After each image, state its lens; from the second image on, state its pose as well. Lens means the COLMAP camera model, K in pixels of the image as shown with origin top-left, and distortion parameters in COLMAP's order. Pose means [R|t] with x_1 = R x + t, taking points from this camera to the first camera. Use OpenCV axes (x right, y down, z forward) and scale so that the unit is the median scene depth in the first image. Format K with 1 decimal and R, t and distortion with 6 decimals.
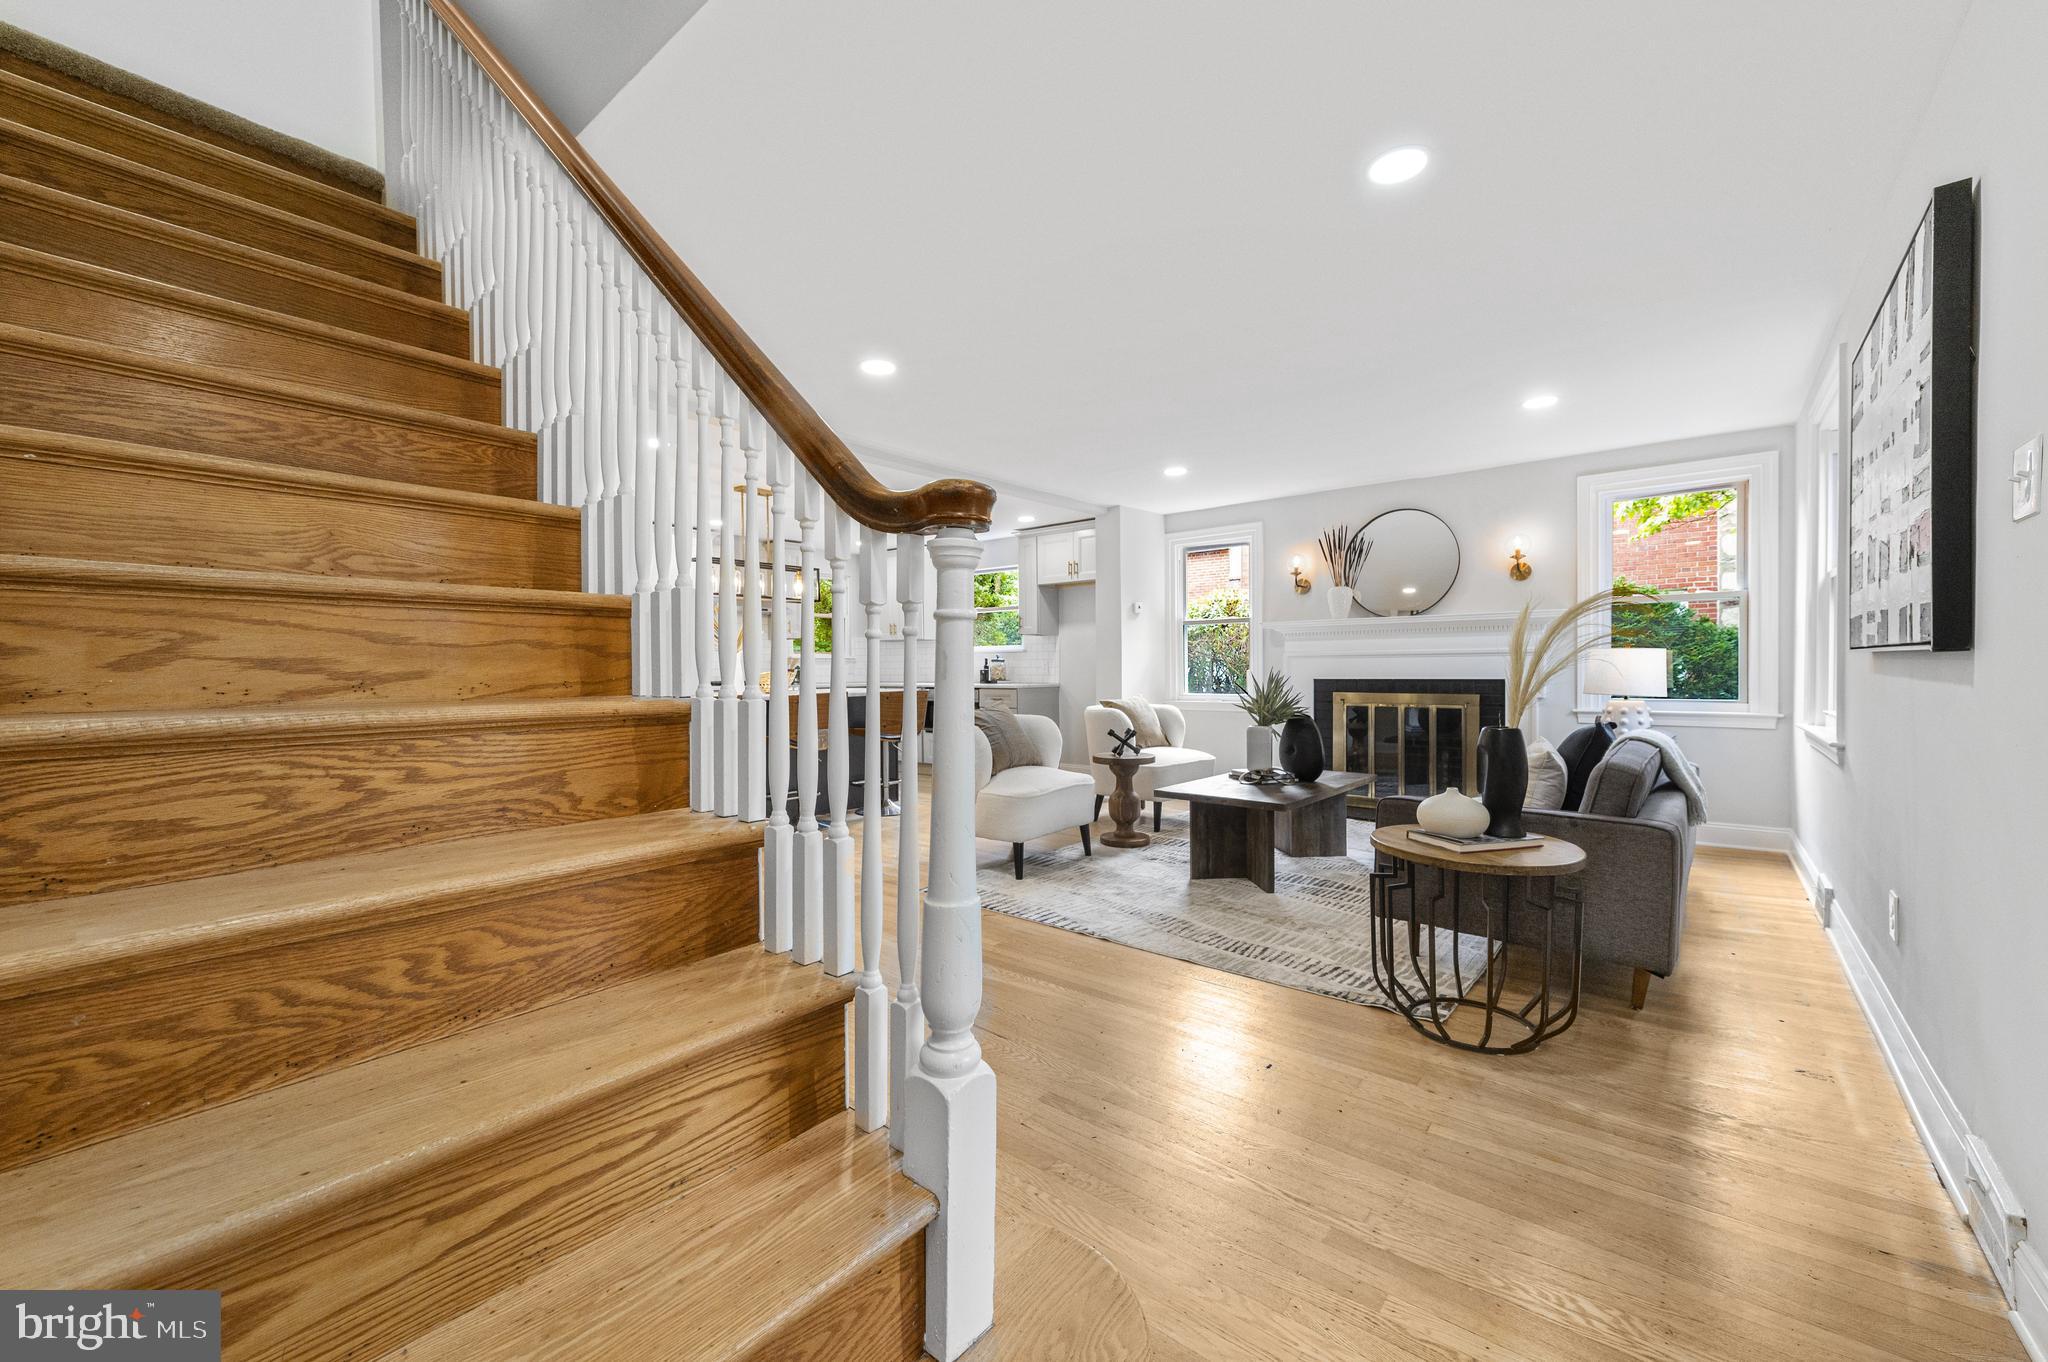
lens RADIAL K [[802.4, 0, 1037.6], [0, 802.4, 672.5], [0, 0, 1]] dist [0.015784, -0.003836]
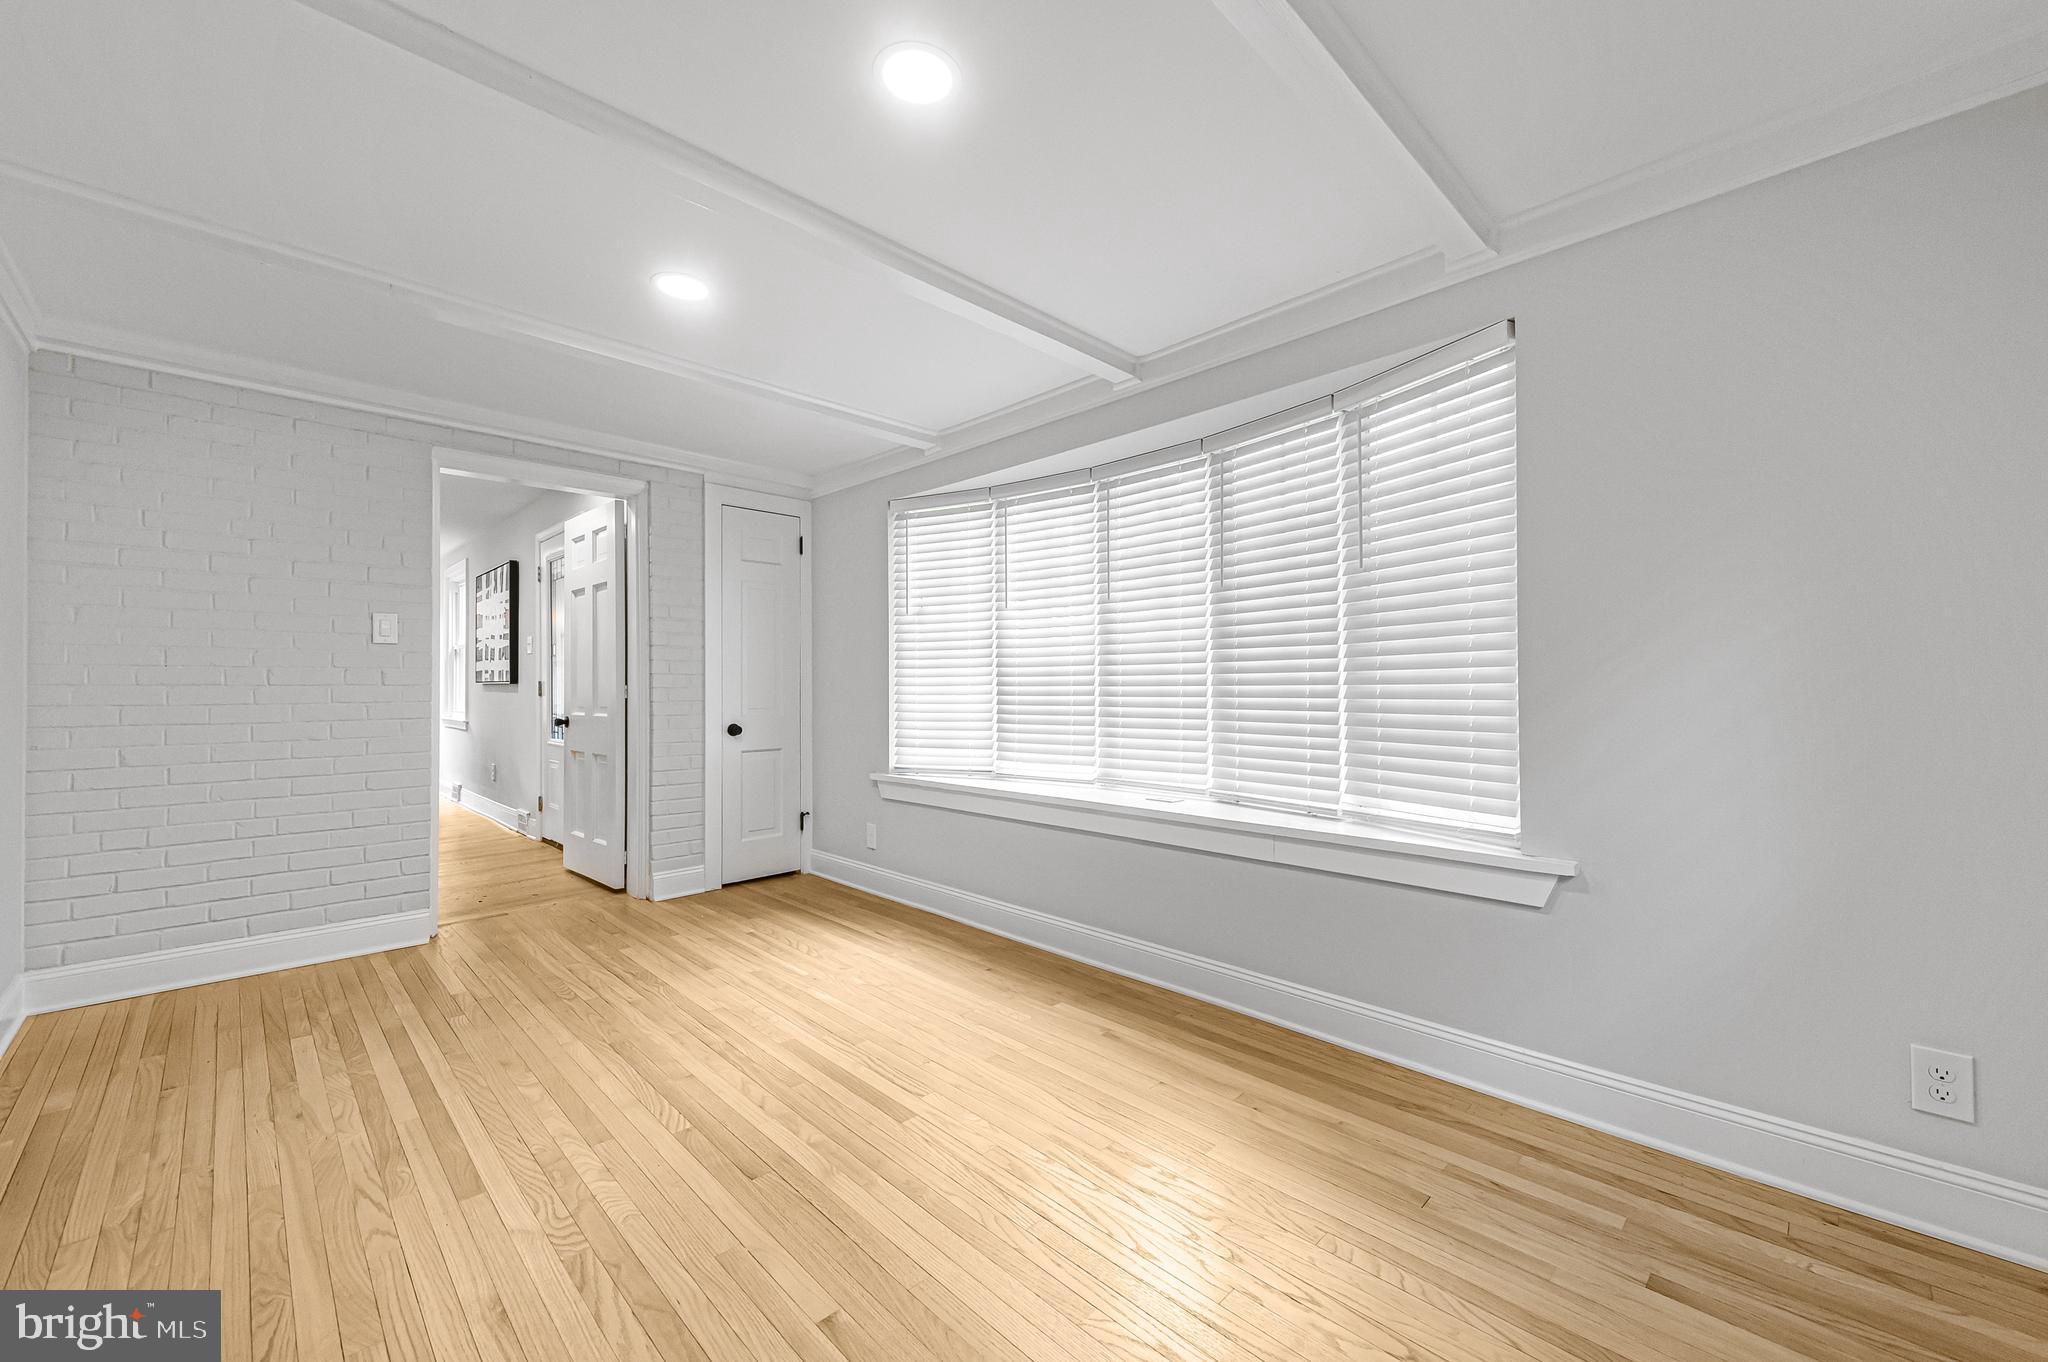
lens RADIAL K [[802.4, 0, 1033.4], [0, 802.4, 683.1], [0, 0, 1]] dist [0.015784, -0.003836]
pose [[0.104563, 0.007601, 0.994489, -0.799794], [0.010363, 0.999908, -0.008732, 0.008710], [-0.994464, 0.011219, 0.104474, -0.608042]]
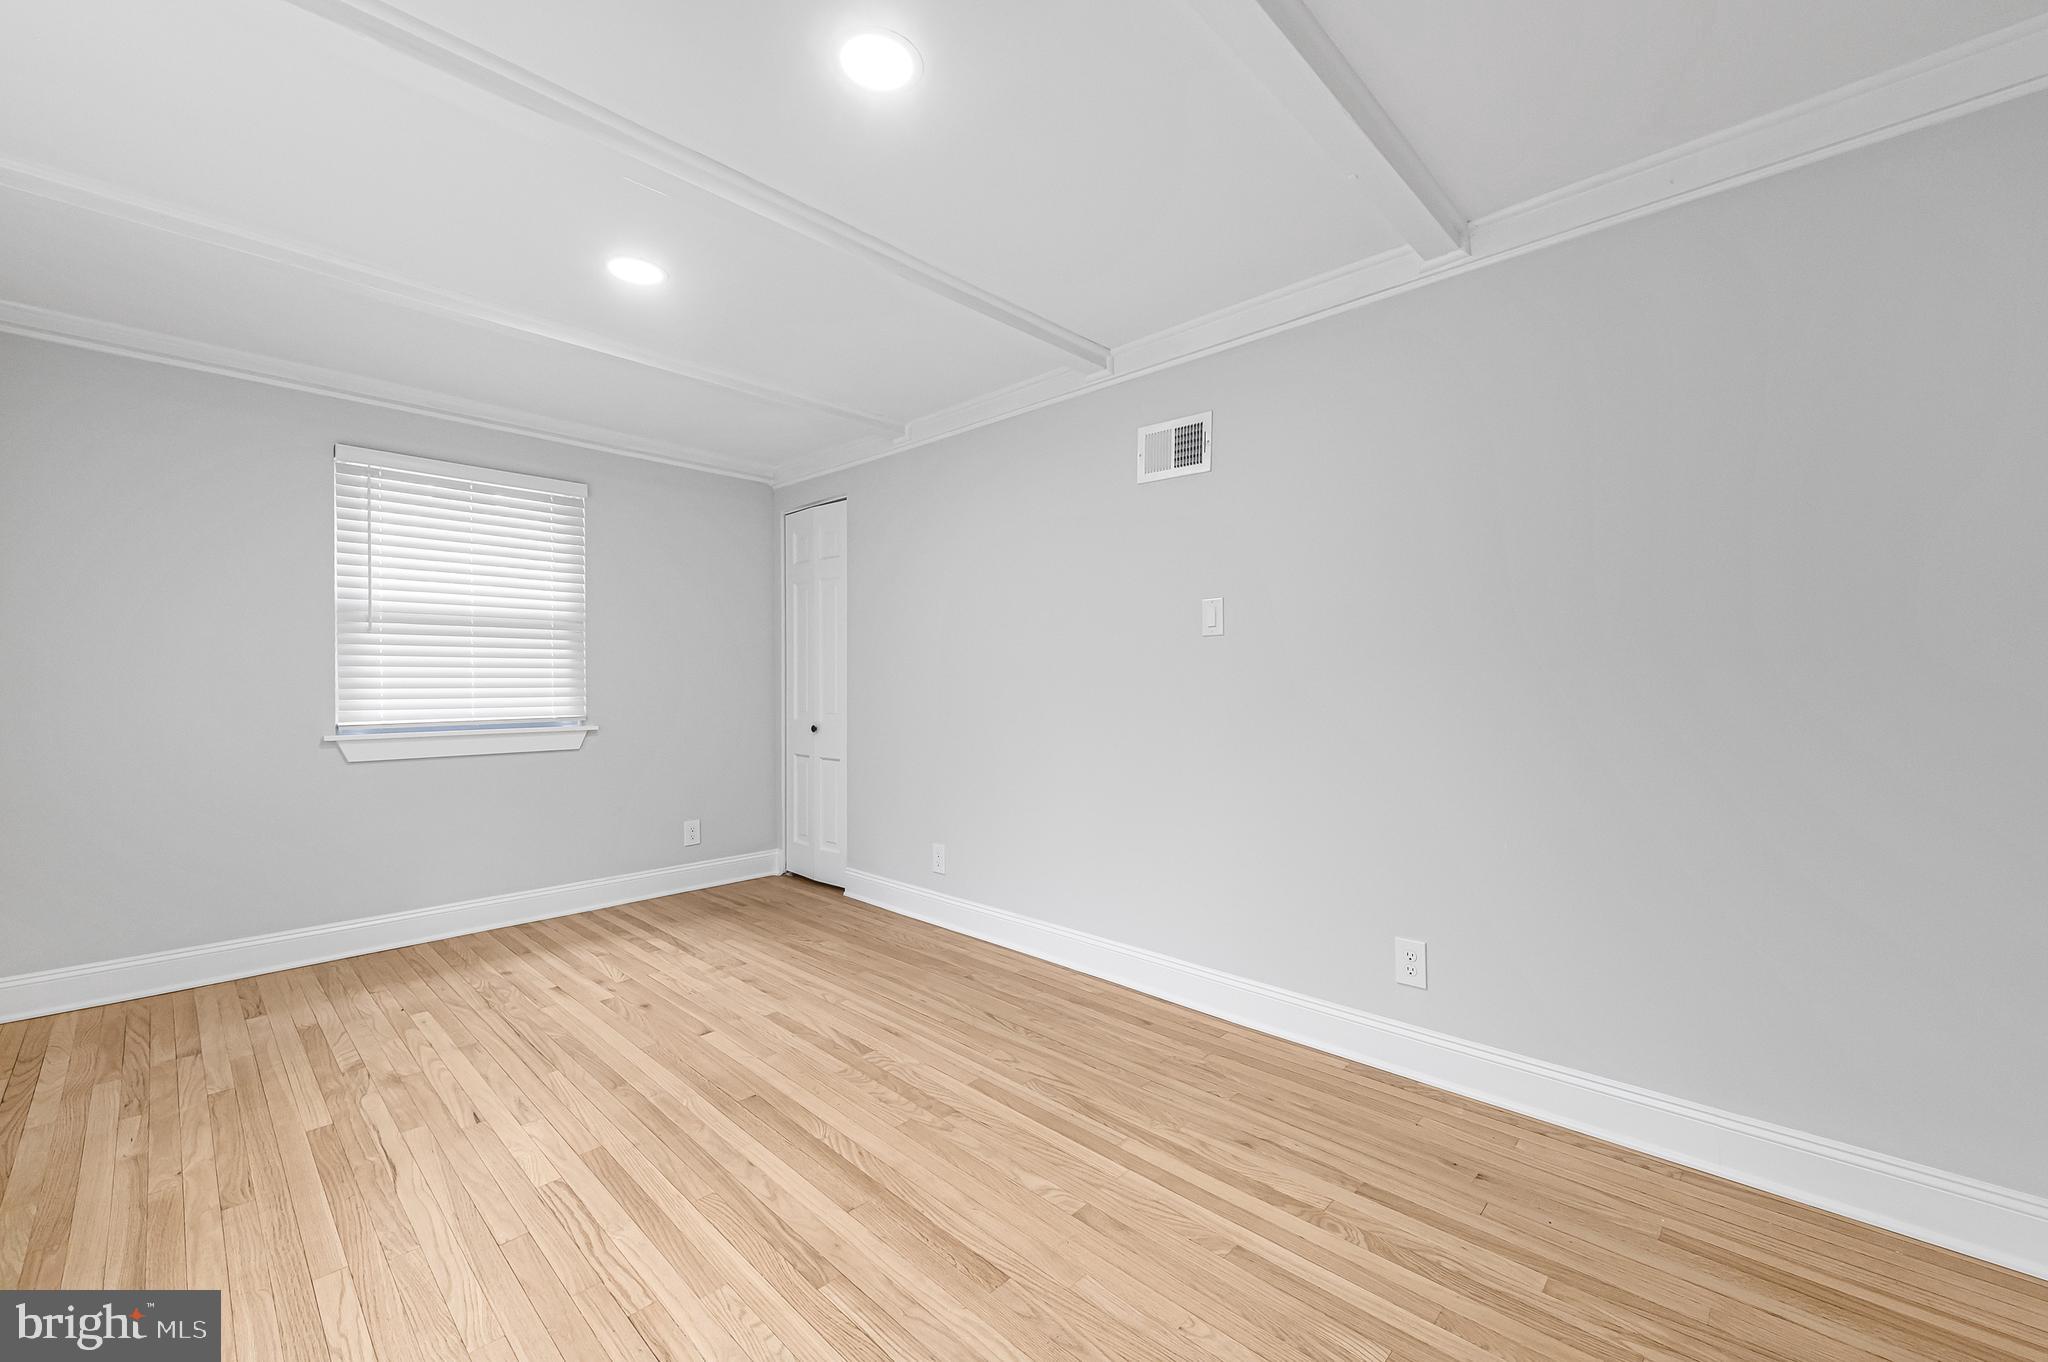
lens RADIAL K [[802.4, 0, 1026.2], [0, 802.4, 684.4], [0, 0, 1]] dist [0.015784, -0.003836]
pose [[-0.070874, 0.011523, -0.997419, 0.002053], [-0.004208, 0.999921, 0.011851, -0.002197], [0.997476, 0.005037, -0.070820, -0.252269]]
